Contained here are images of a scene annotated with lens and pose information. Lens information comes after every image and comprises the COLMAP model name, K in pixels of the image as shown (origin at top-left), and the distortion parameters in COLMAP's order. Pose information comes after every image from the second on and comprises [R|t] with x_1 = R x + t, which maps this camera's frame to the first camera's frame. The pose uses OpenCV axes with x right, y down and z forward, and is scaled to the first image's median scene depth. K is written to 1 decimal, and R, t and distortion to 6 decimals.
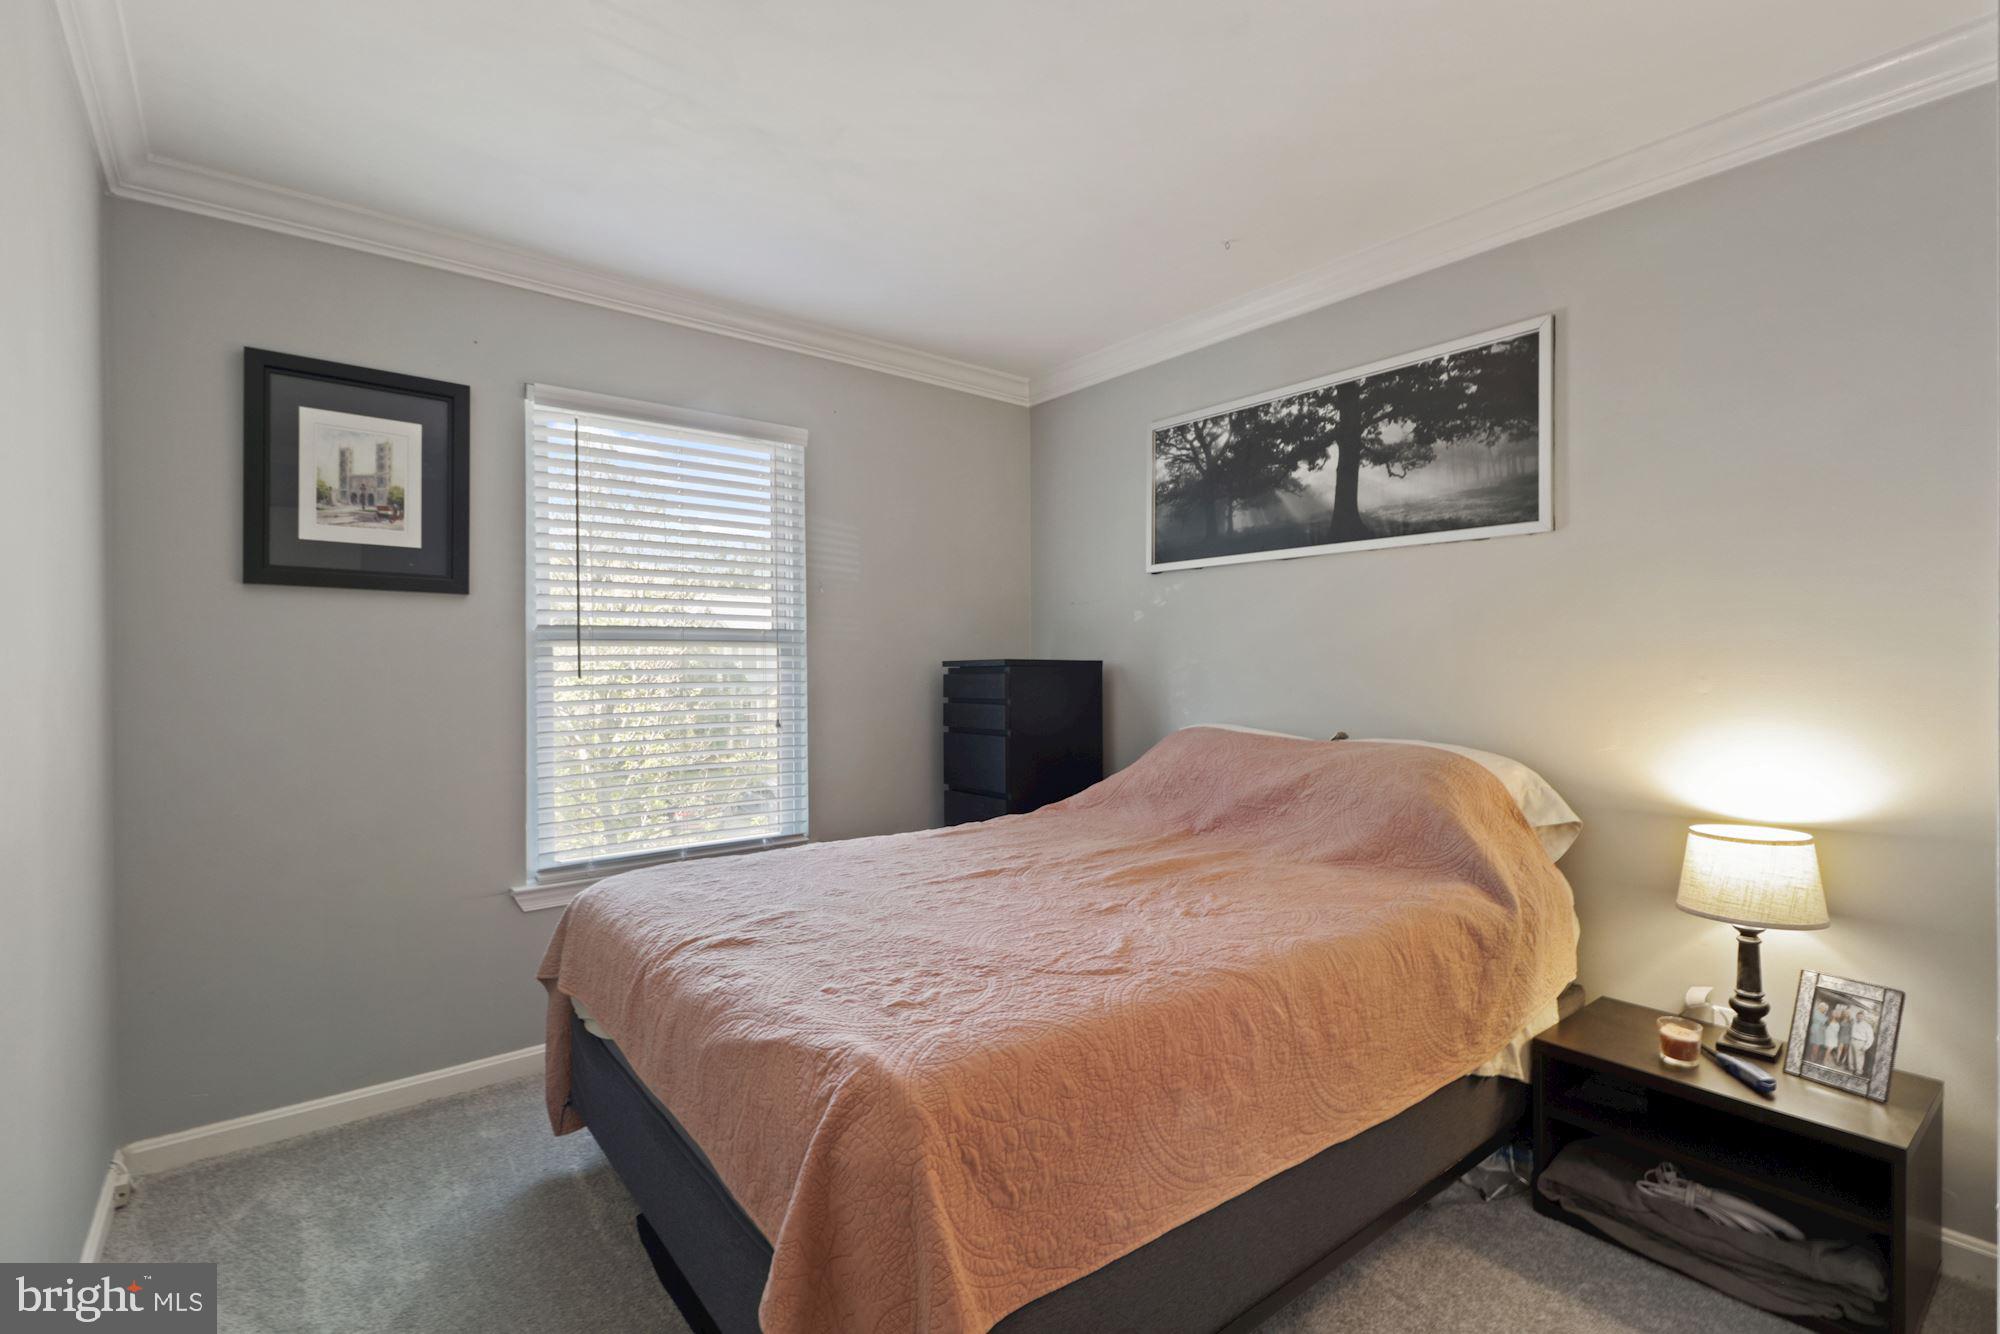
lens RADIAL K [[923.2, 0, 1024.5], [0, 923.2, 631.2], [0, 0, 1]] dist [0.023974, -0.015054]
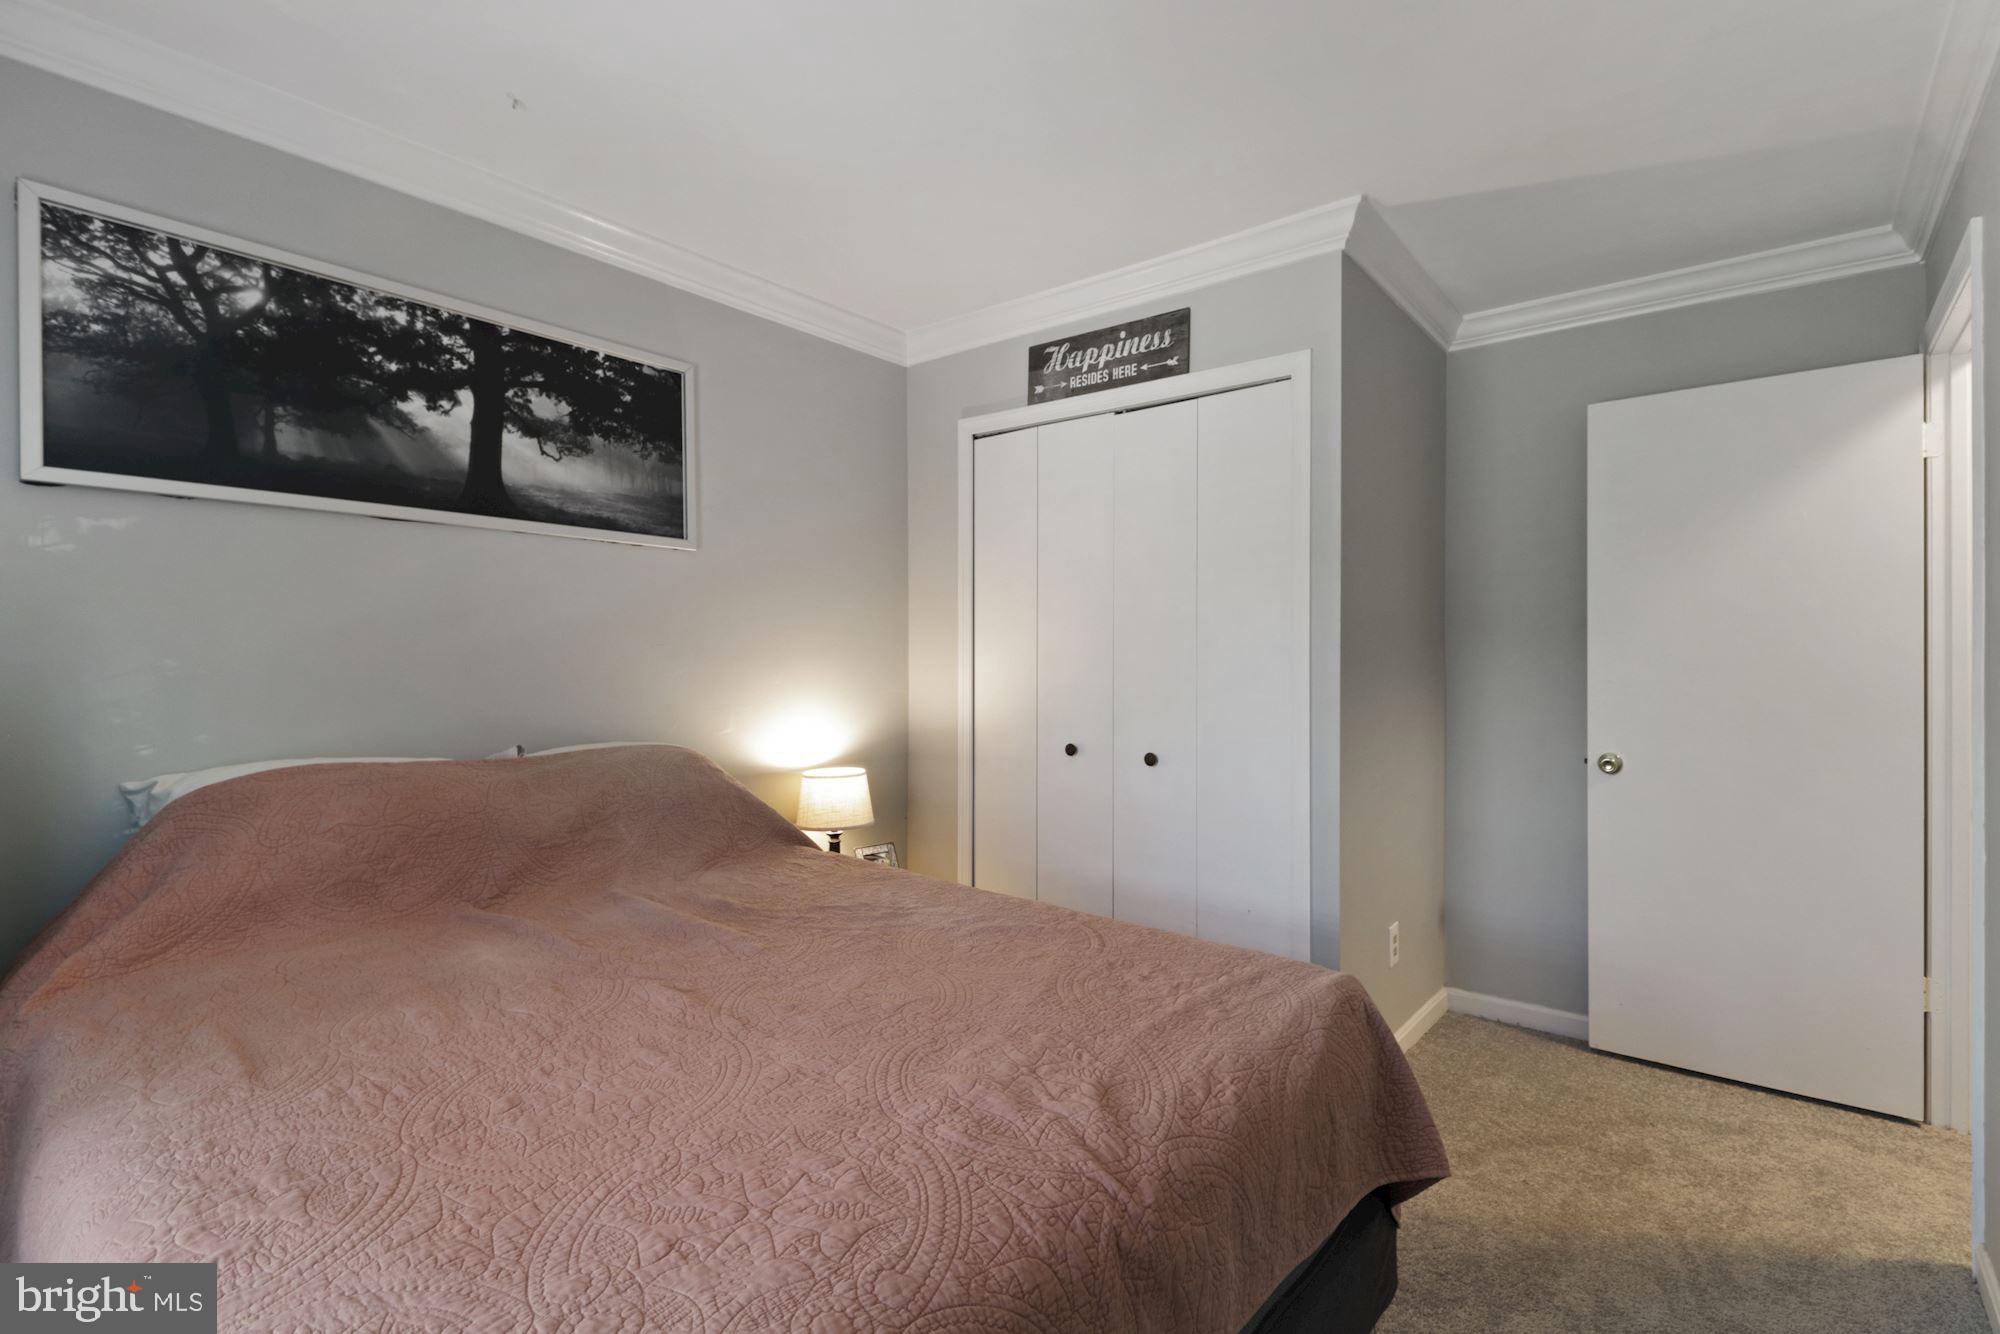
lens RADIAL K [[954.4, 0, 1007.2], [0, 954.4, 641.7], [0, 0, 1]] dist [0.018254, -0.014588]
pose [[-0.210007, 0.016777, 0.977556, -0.583442], [-0.039466, 0.998892, -0.025621, 0.020099], [-0.976903, -0.043961, -0.209112, 0.714500]]
